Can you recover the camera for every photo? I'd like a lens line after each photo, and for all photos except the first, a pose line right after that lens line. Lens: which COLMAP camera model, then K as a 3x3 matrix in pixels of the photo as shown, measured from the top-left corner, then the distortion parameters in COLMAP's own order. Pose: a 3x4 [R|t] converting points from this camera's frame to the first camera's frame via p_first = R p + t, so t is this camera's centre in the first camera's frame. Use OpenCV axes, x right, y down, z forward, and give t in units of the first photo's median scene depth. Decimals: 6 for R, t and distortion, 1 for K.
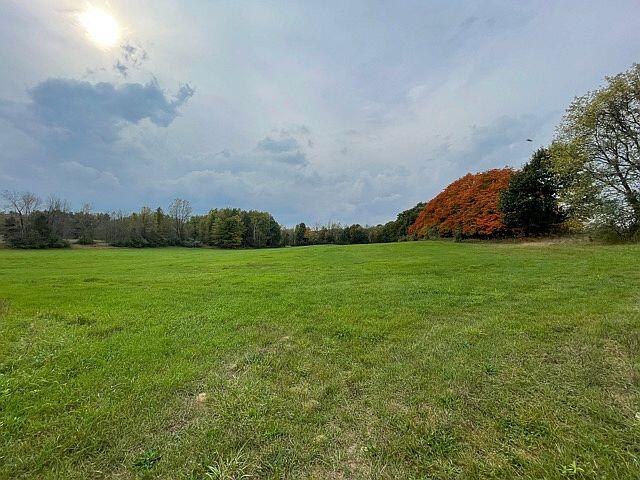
lens RADIAL K [[255.9, 0, 318.5], [0, 255.9, 242.8], [0, 0, 1]] dist [-0.000490, -0.000061]
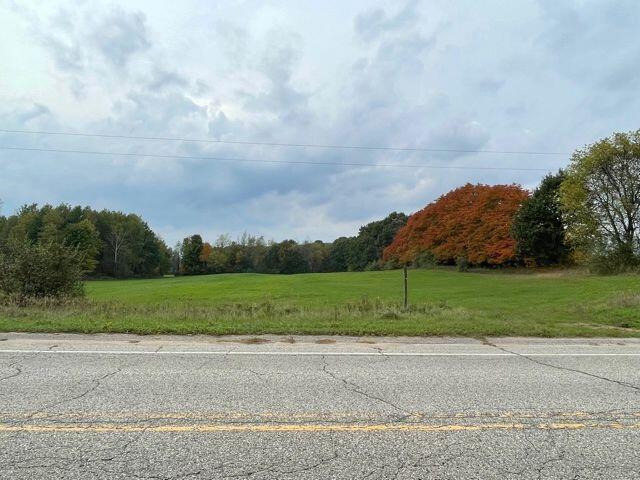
lens RADIAL K [[455.3, 0, 320.7], [0, 455.3, 239.6], [0, 0, 1]] dist [0.012054, -0.000152]
pose [[0.966234, 0.028579, 0.256078, -0.172818], [-0.011230, 0.997557, -0.068955, -0.000310], [-0.257423, 0.063751, 0.964194, -0.184140]]
